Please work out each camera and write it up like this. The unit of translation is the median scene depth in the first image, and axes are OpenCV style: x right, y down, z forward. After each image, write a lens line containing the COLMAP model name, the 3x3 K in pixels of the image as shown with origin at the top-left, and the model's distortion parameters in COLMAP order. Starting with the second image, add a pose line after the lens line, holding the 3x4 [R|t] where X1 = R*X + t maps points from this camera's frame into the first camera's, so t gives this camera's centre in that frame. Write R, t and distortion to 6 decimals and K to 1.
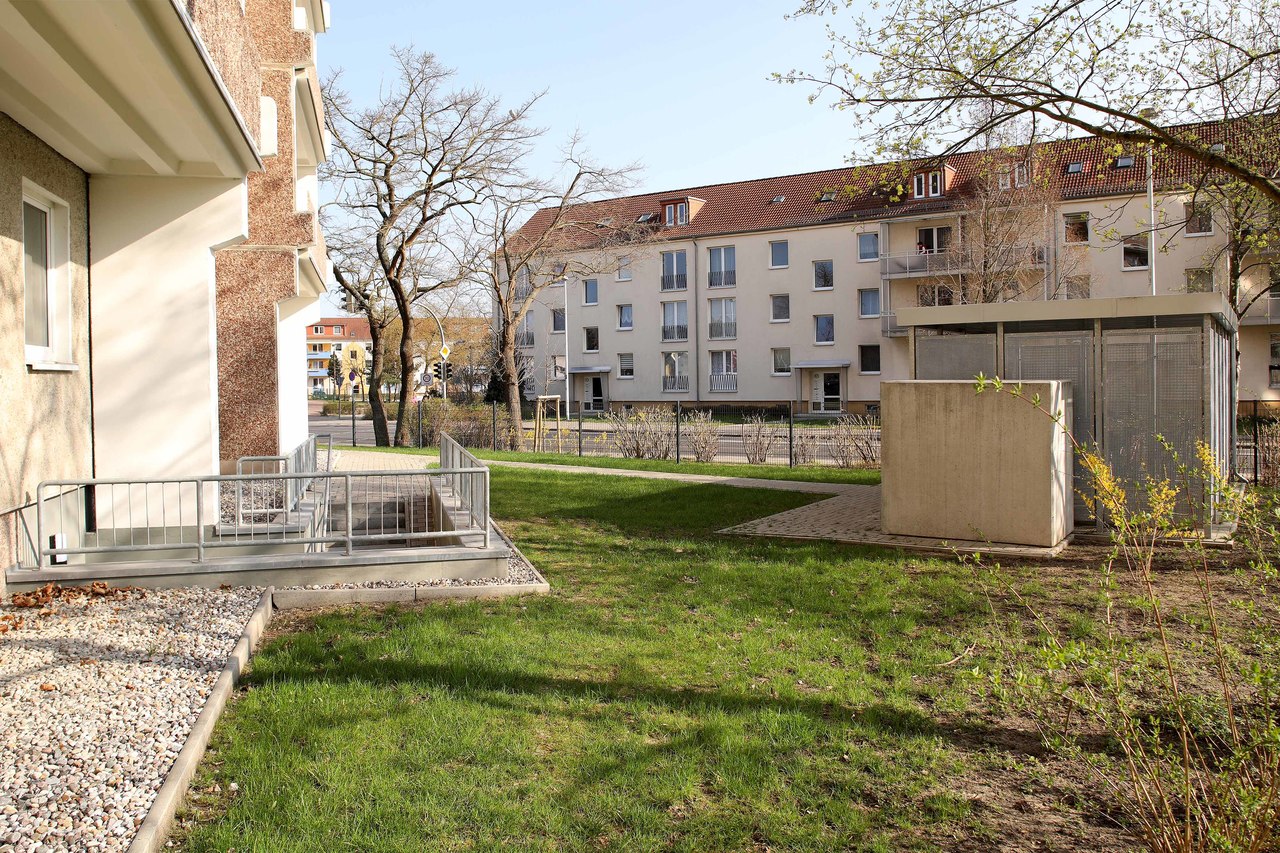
lens RADIAL K [[910.7, 0, 638.7], [0, 910.7, 398.8], [0, 0, 1]] dist [-0.059344, 0.045876]
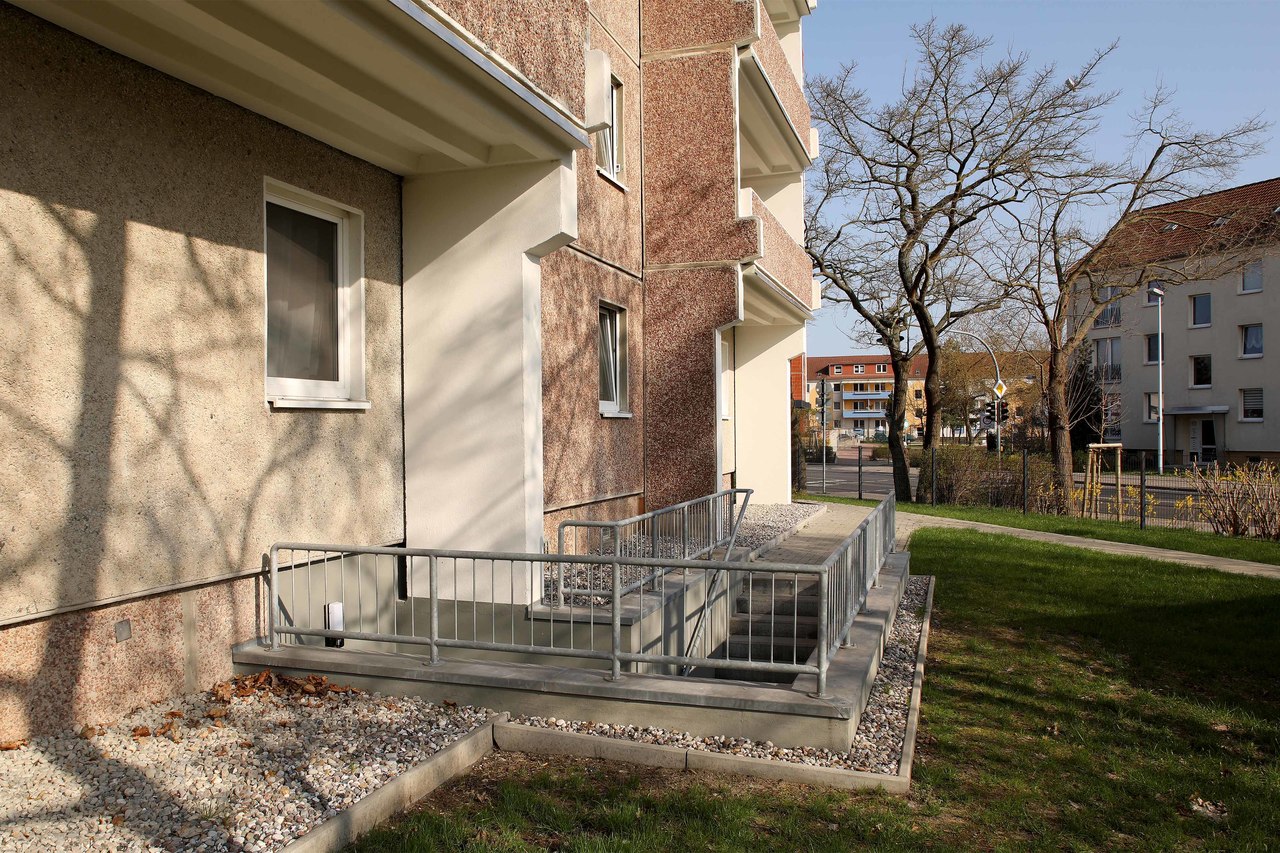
lens RADIAL K [[980.4, 0, 639.1], [0, 980.4, 448.2], [0, 0, 1]] dist [-0.072204, 0.063056]
pose [[0.828723, 0.019040, -0.559336, 0.025885], [-0.015550, 0.999819, 0.010994, -0.002413], [0.559444, -0.000413, 0.828868, 0.104032]]
